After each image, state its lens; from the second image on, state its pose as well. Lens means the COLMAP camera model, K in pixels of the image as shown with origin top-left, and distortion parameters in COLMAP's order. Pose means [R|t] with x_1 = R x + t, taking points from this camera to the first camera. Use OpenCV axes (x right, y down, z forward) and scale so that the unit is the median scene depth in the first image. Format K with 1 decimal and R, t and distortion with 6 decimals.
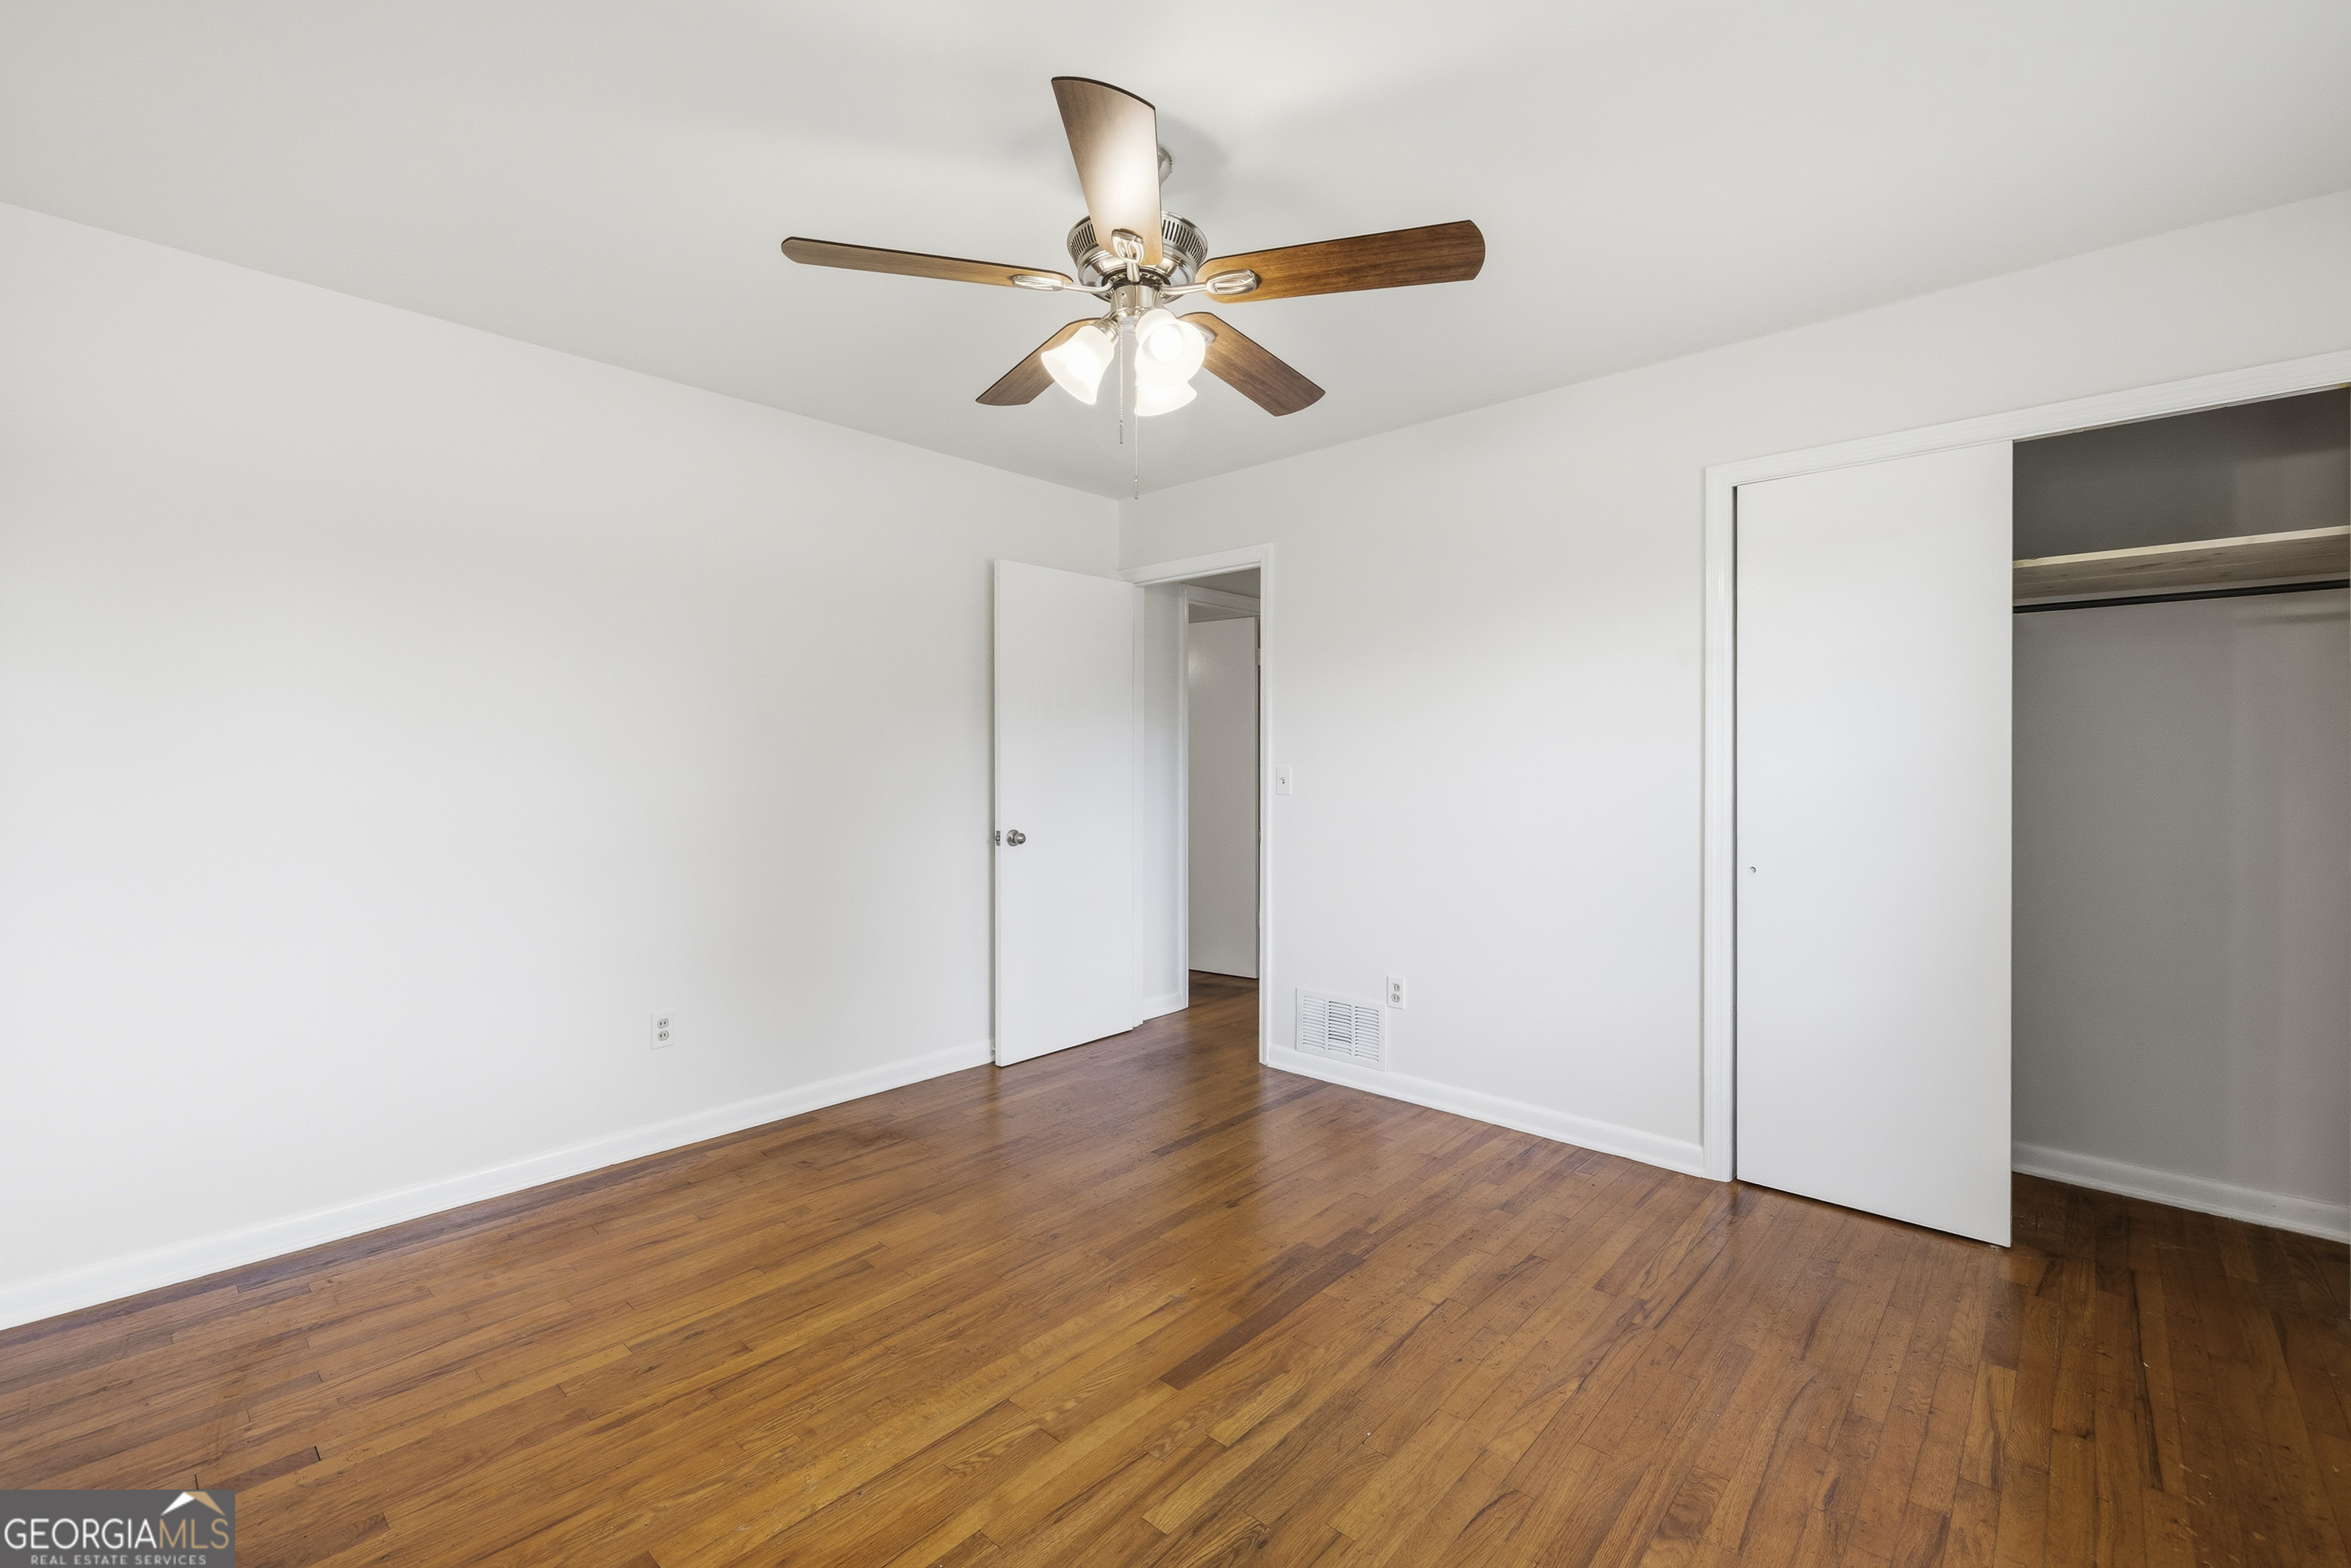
lens RADIAL K [[991.7, 0, 1150.6], [0, 991.7, 778.8], [0, 0, 1]] dist [-0.004867, -0.000250]
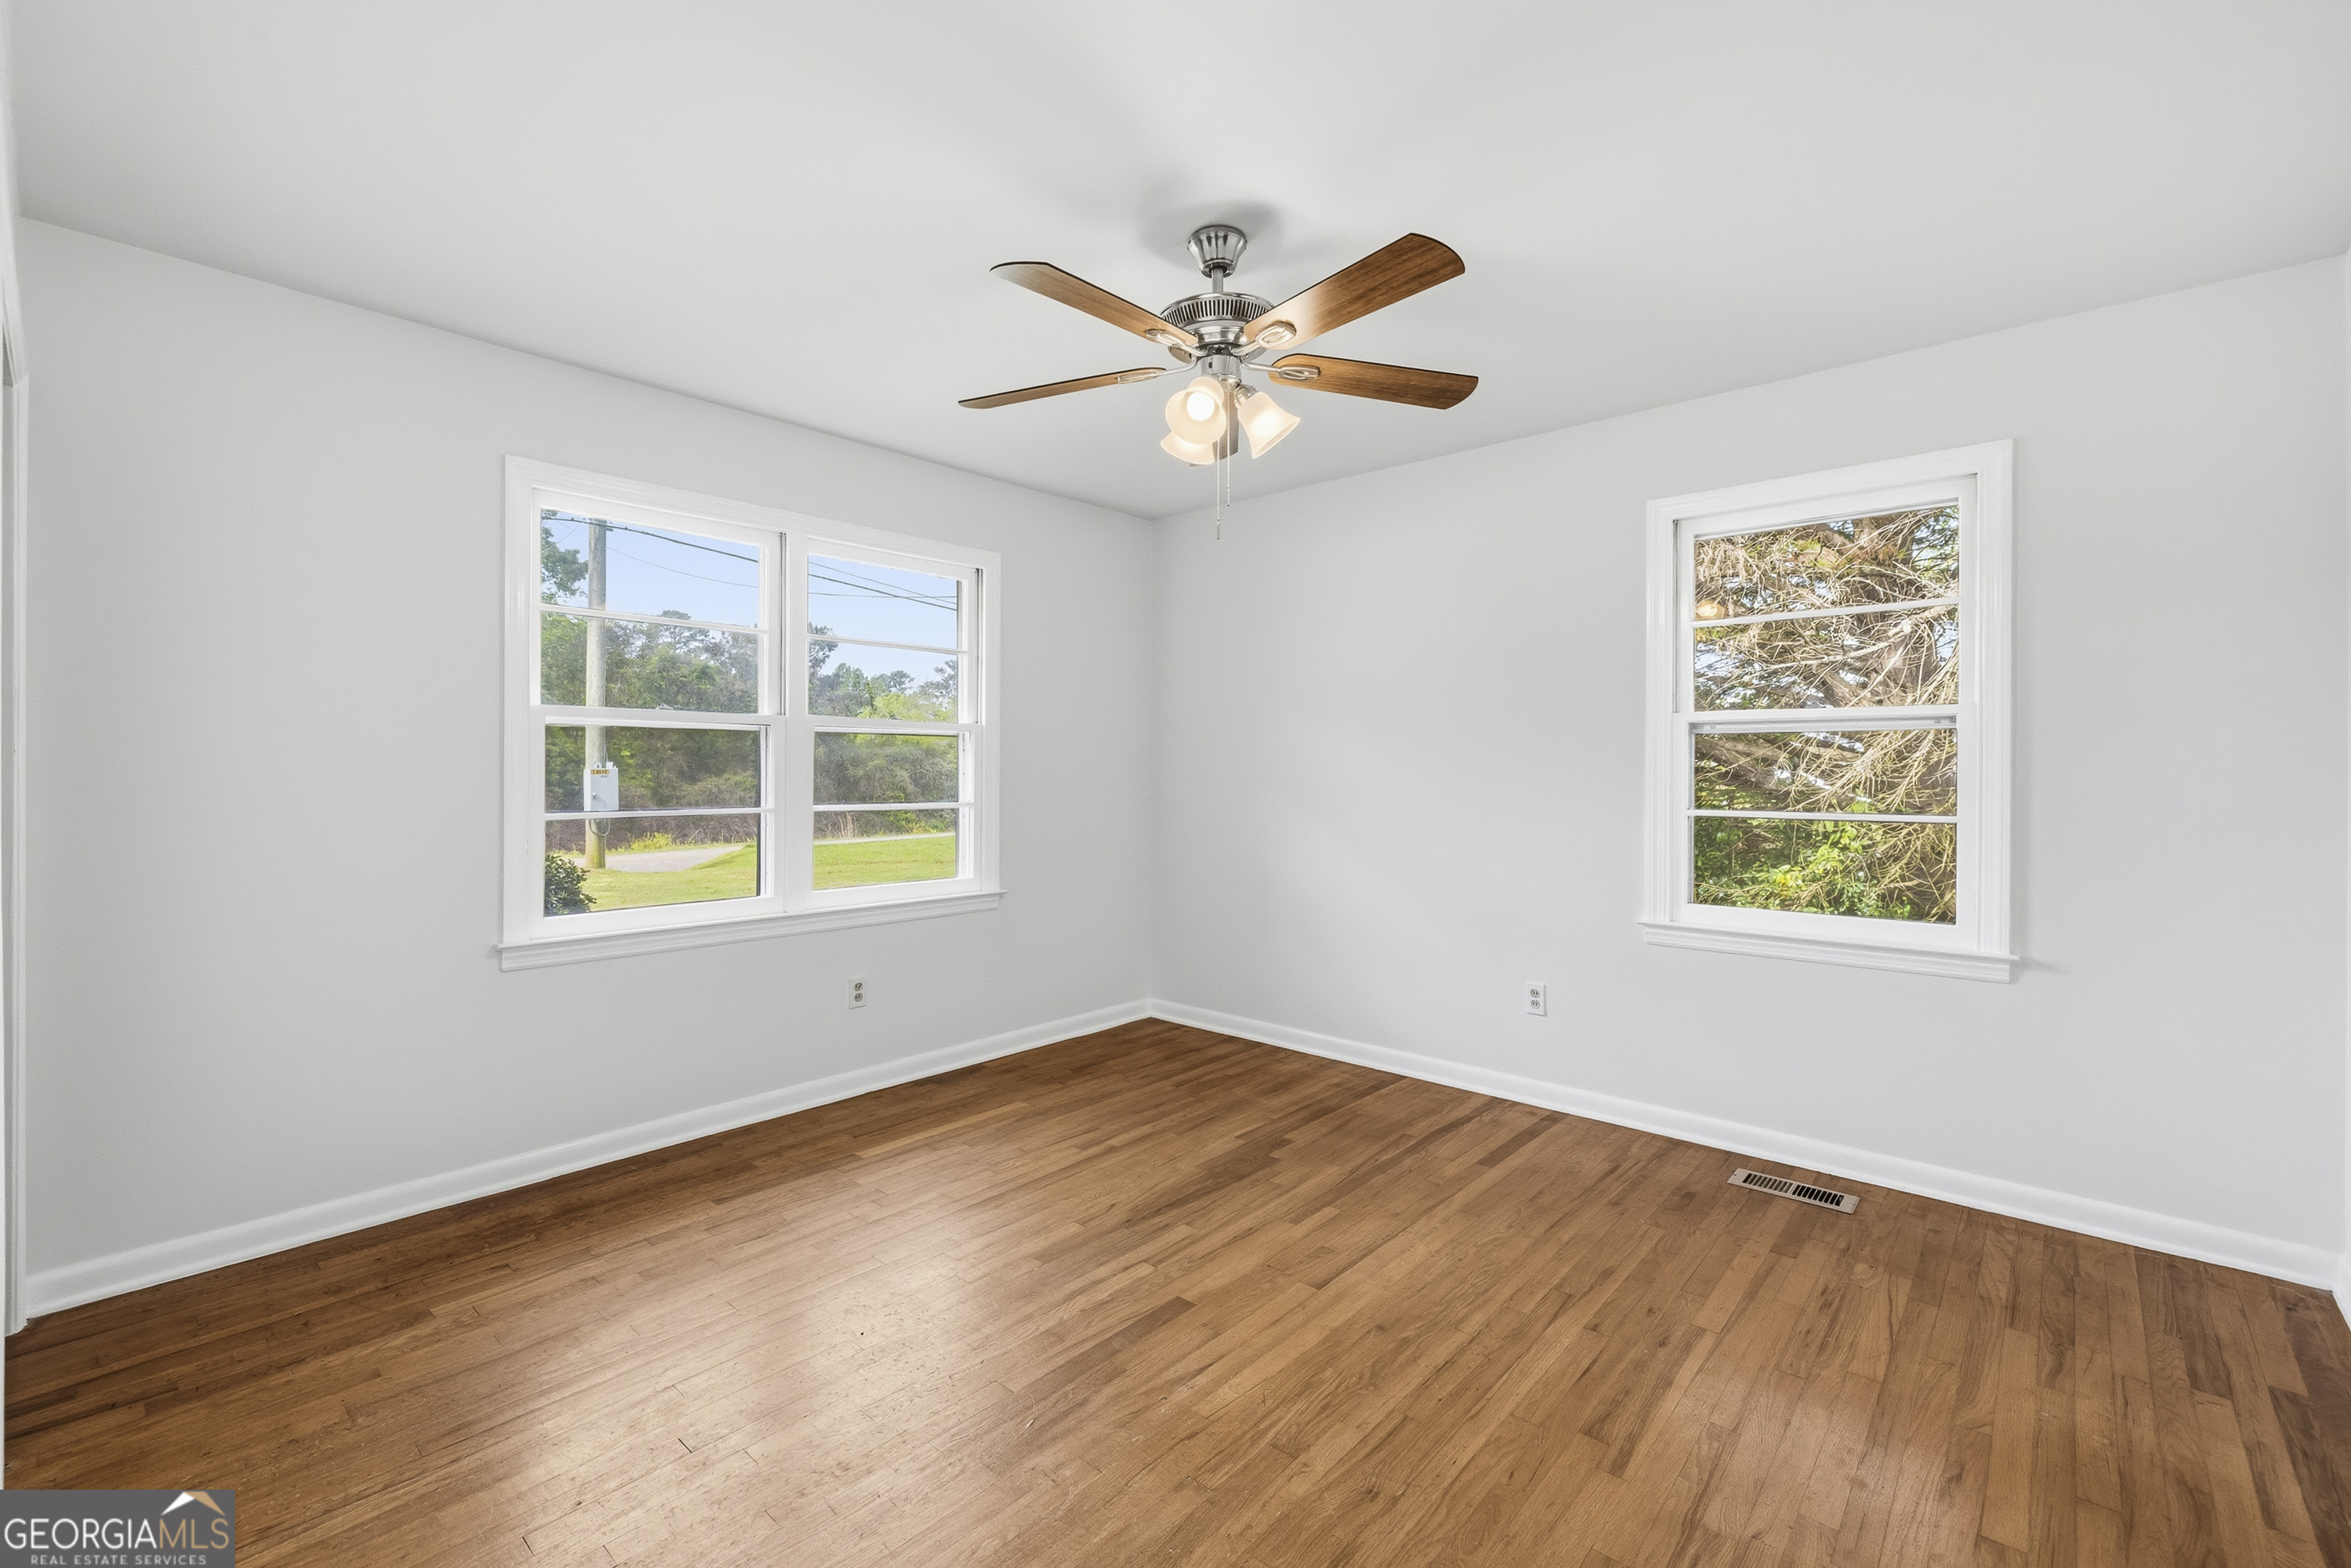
lens RADIAL K [[991.7, 0, 1150.6], [0, 991.7, 778.8], [0, 0, 1]] dist [-0.004867, -0.000250]
pose [[-0.999955, -0.003905, -0.008691, 0.069675], [-0.004130, 0.999654, 0.025993, -0.031398], [0.008587, 0.026028, -0.999624, 2.023386]]
